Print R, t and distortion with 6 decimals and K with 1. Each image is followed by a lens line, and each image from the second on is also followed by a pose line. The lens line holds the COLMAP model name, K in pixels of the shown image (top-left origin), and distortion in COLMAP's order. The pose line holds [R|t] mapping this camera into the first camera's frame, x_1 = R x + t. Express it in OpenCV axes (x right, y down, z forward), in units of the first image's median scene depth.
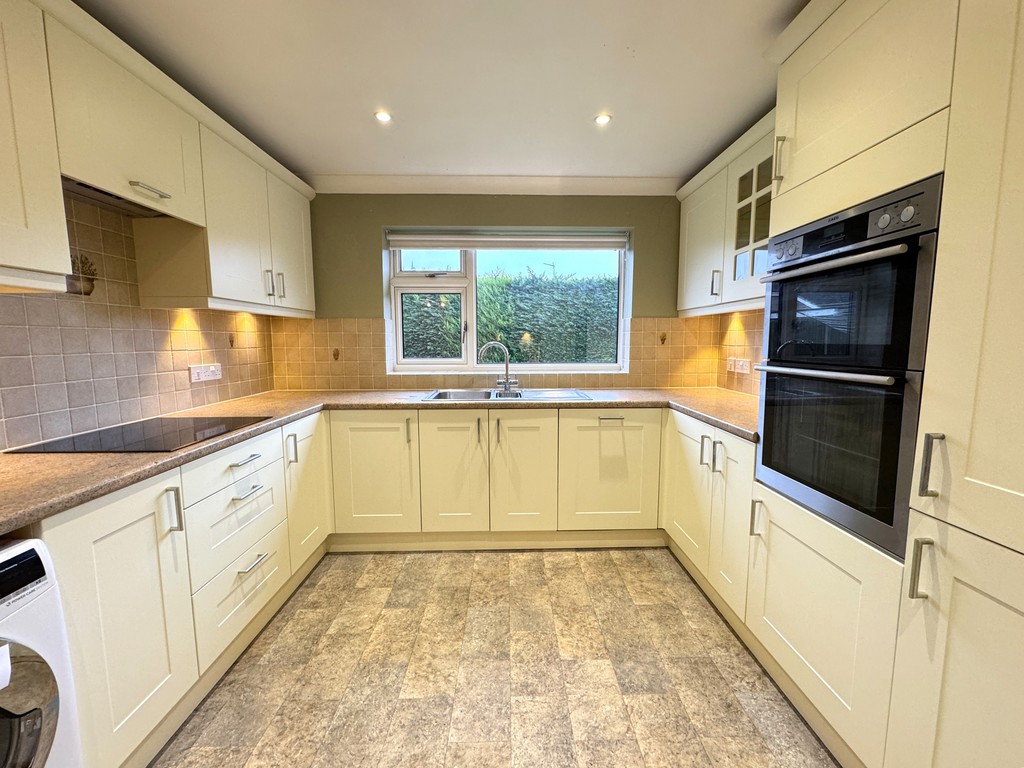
lens RADIAL K [[399.9, 0, 509.6], [0, 399.9, 399.2], [0, 0, 1]] dist [0.000871, -0.000021]
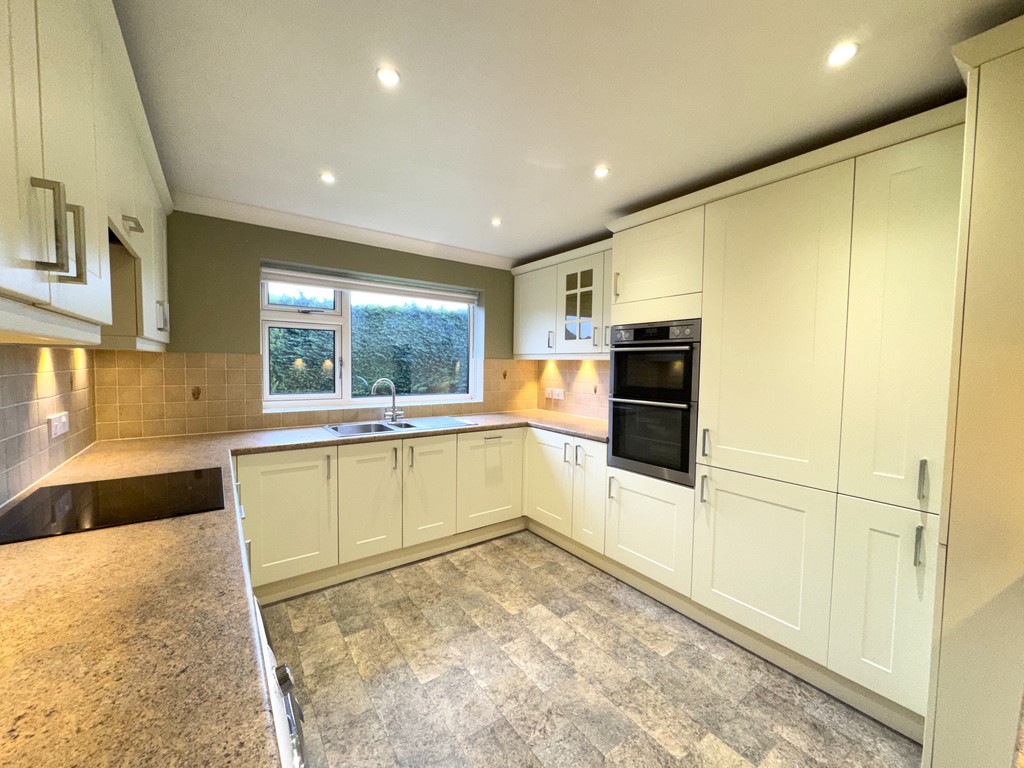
lens RADIAL K [[399.9, 0, 496.6], [0, 399.9, 409.3], [0, 0, 1]] dist [0.000871, -0.000021]
pose [[0.833363, -0.049302, 0.550522, -0.469846], [0.065881, 0.997774, -0.010373, -0.031558], [-0.548785, 0.044913, 0.834756, -0.107279]]
